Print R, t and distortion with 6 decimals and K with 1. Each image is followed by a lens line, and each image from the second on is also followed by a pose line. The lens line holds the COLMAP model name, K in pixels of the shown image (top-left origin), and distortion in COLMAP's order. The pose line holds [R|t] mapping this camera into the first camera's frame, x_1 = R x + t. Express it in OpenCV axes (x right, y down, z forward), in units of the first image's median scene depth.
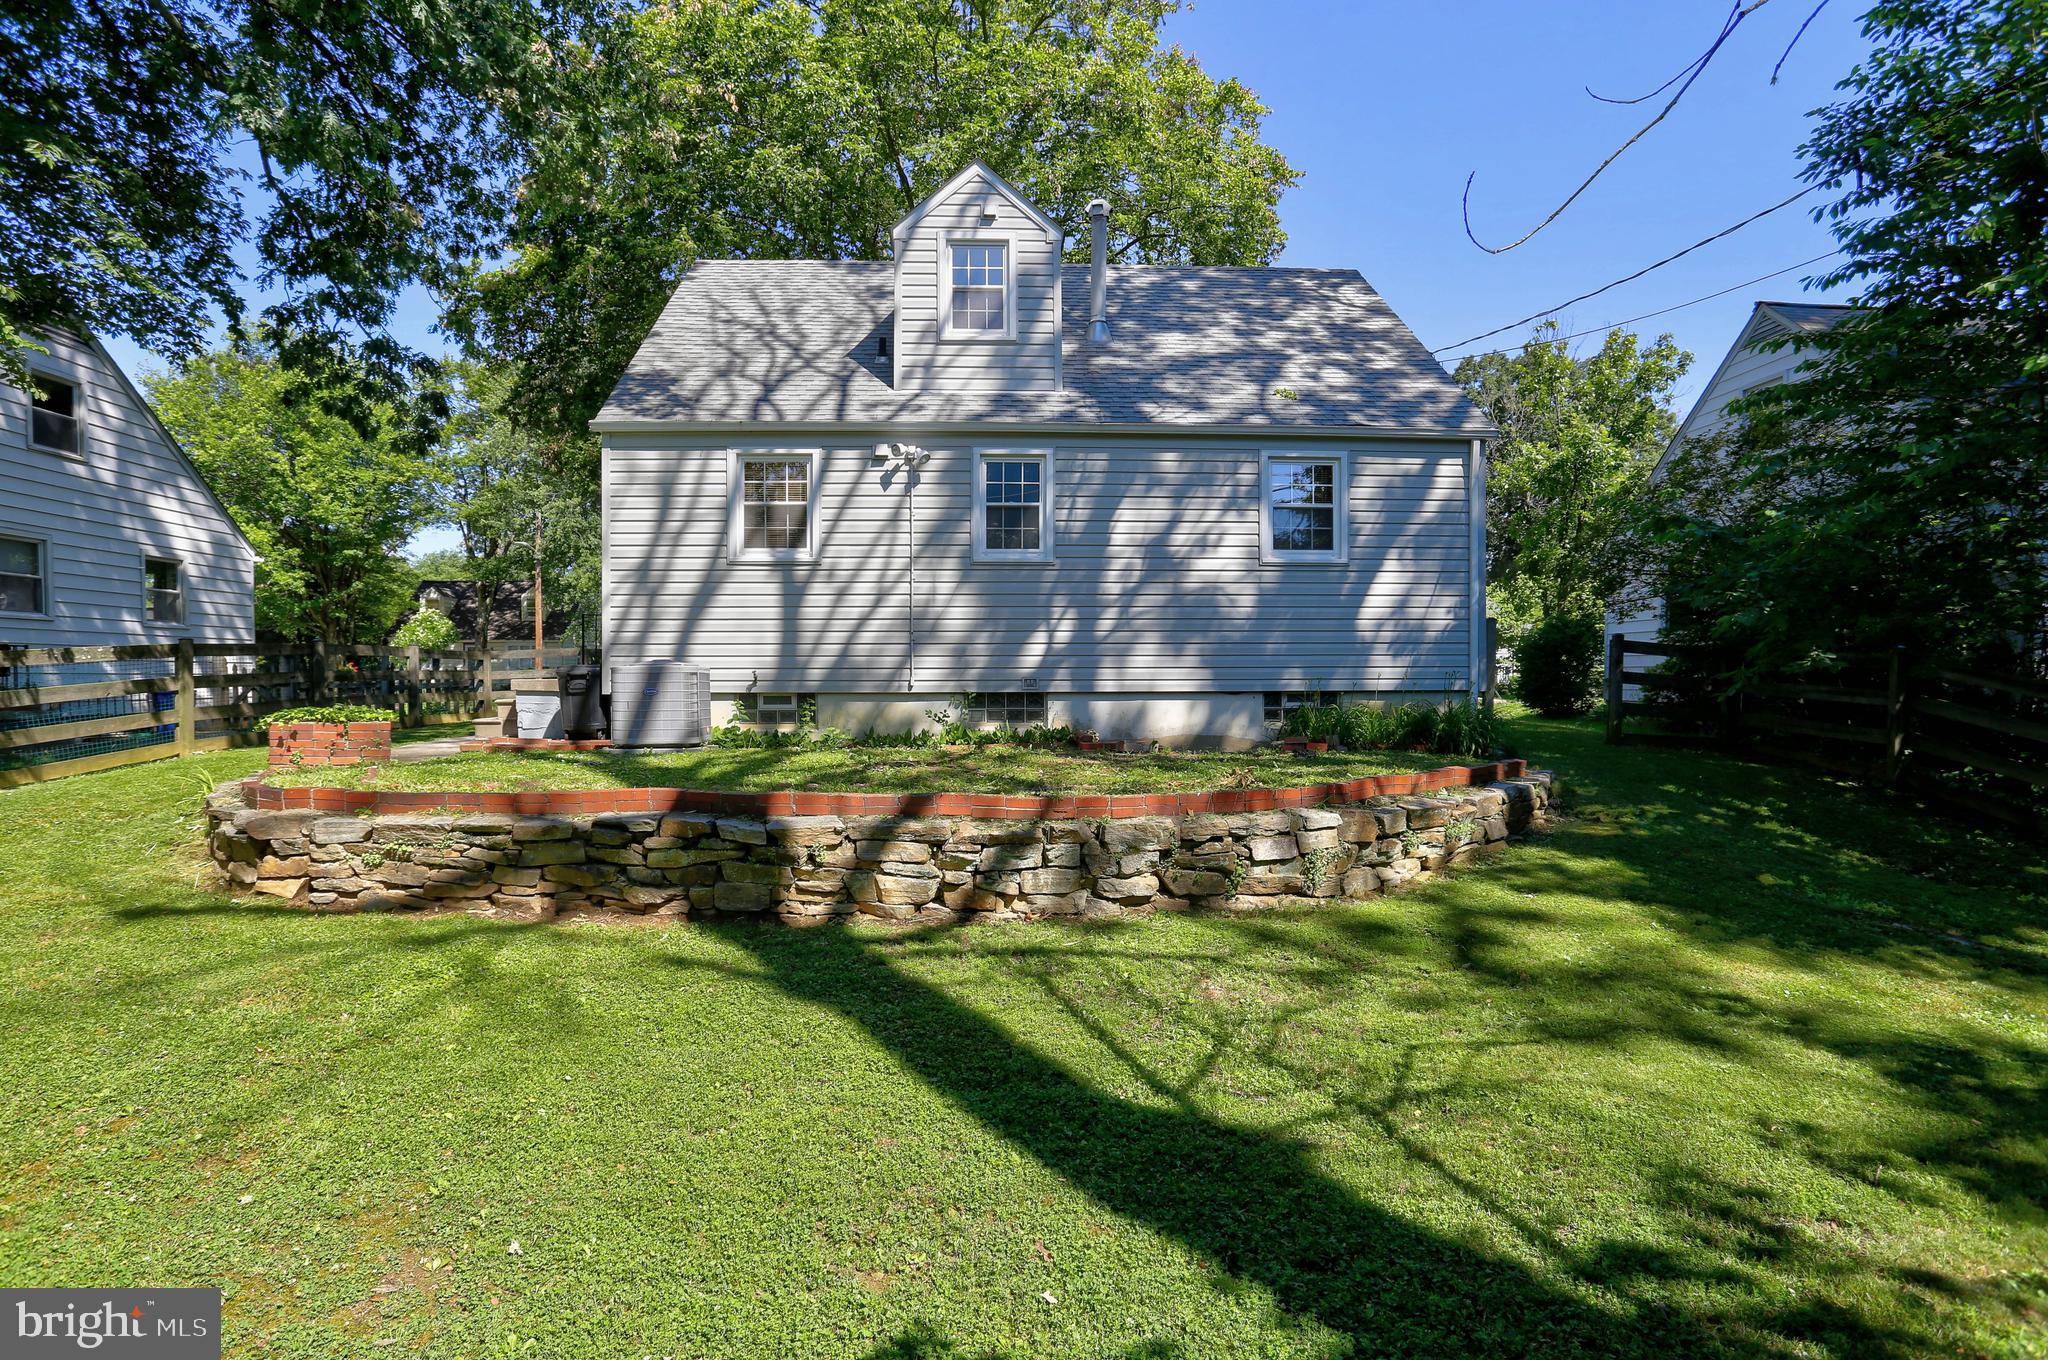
lens RADIAL K [[1011.2, 0, 1029.1], [0, 1011.2, 689.6], [0, 0, 1]] dist [-0.060410, 0.019928]
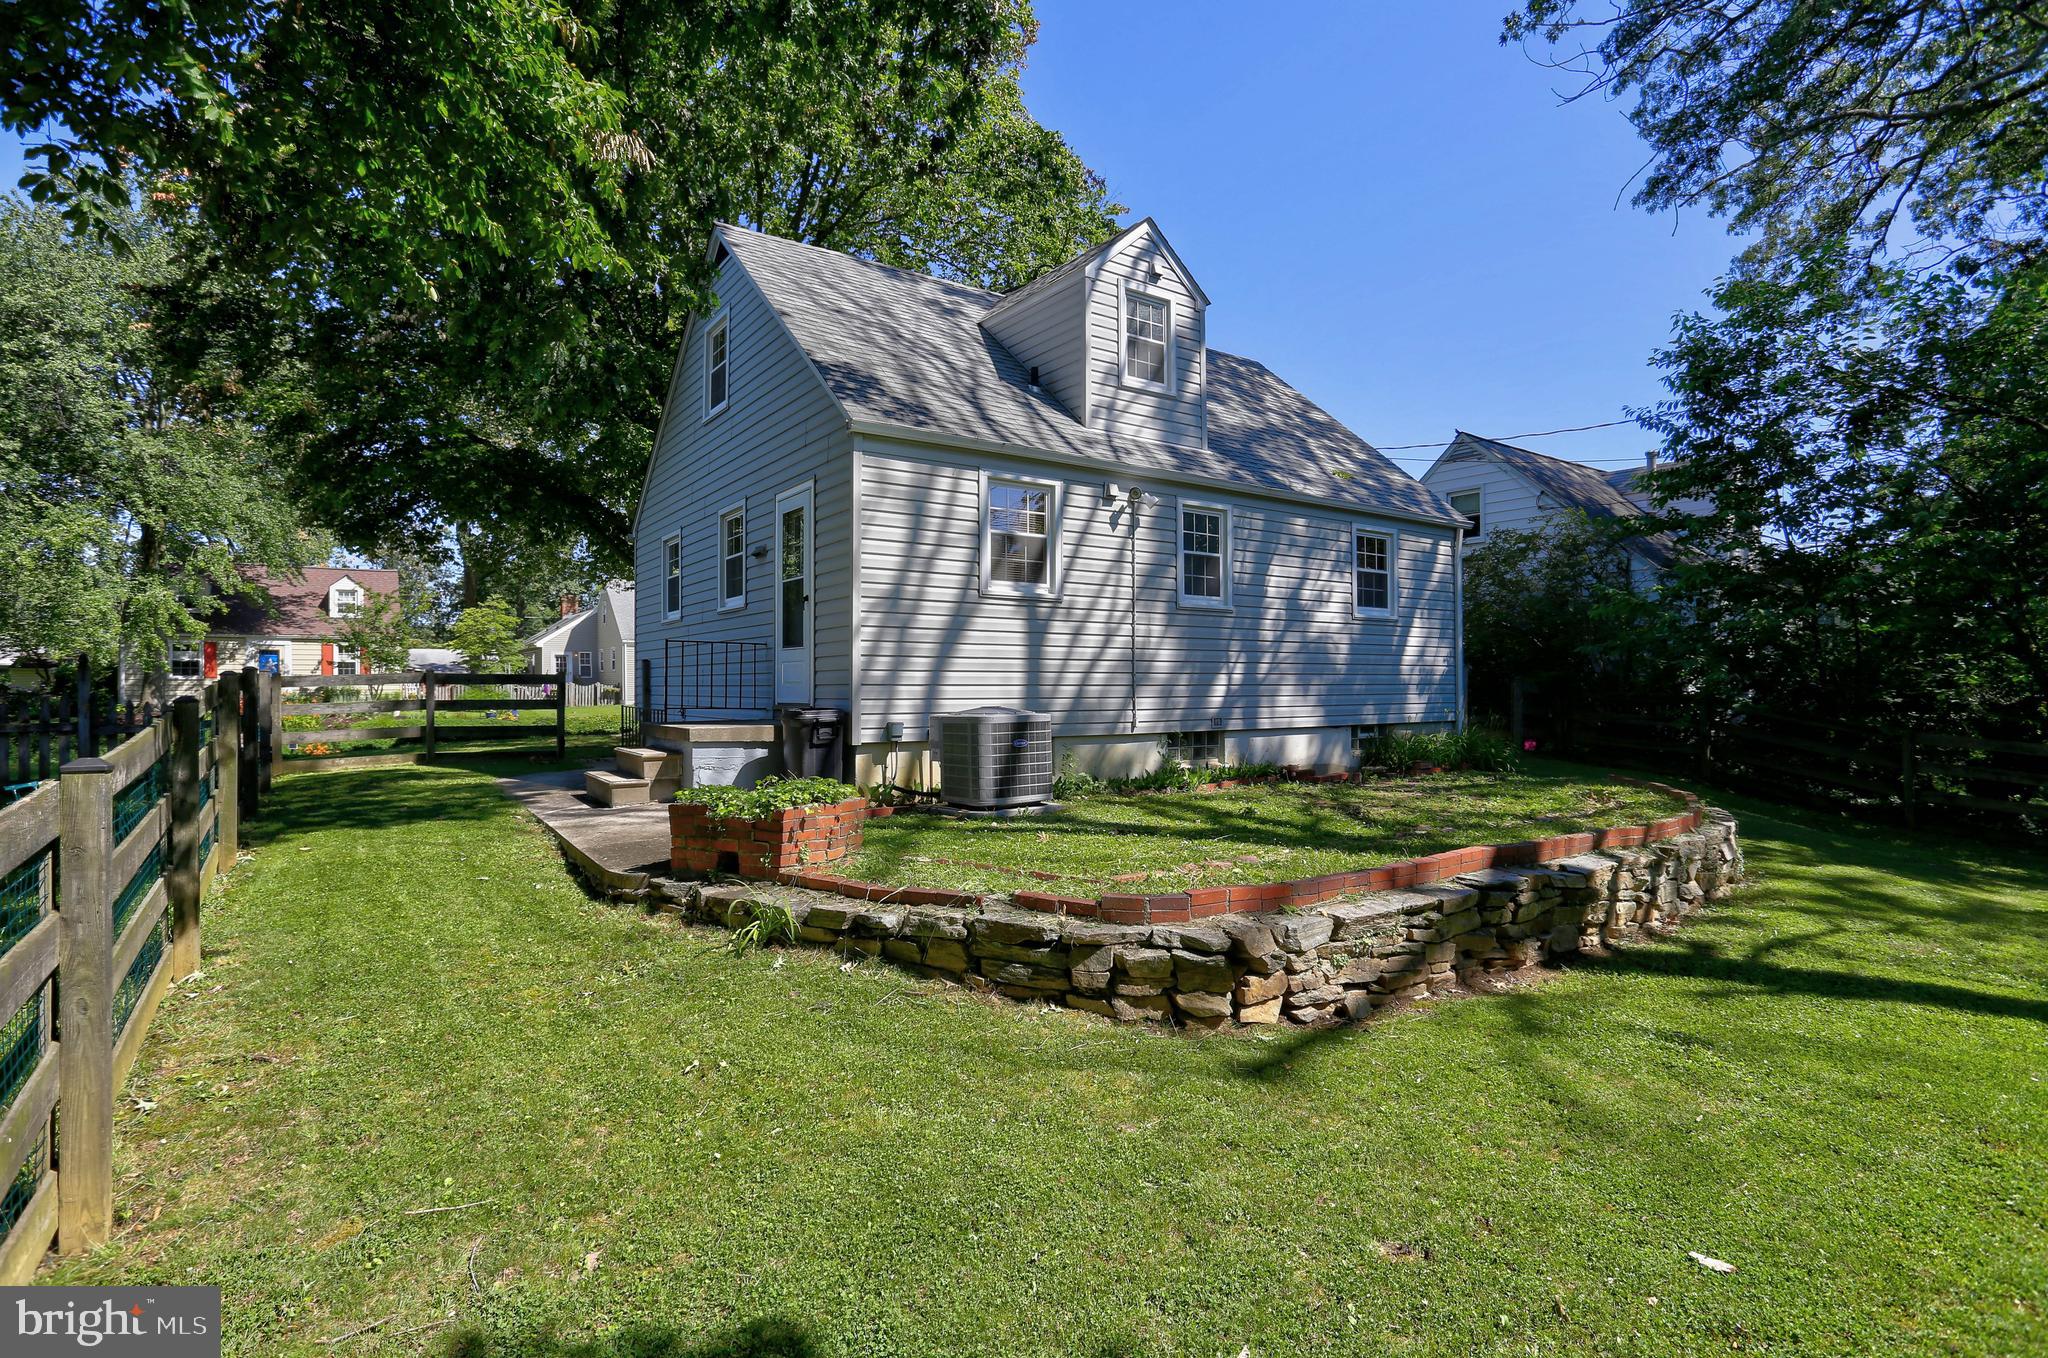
lens RADIAL K [[1004.0, 0, 1035.5], [0, 1004.0, 663.0], [0, 0, 1]] dist [-0.051569, 0.000042]
pose [[0.842018, 0.013858, 0.539271, -0.728891], [0.006253, 0.999352, -0.035445, -0.032341], [-0.539413, 0.033217, 0.841386, 0.211579]]
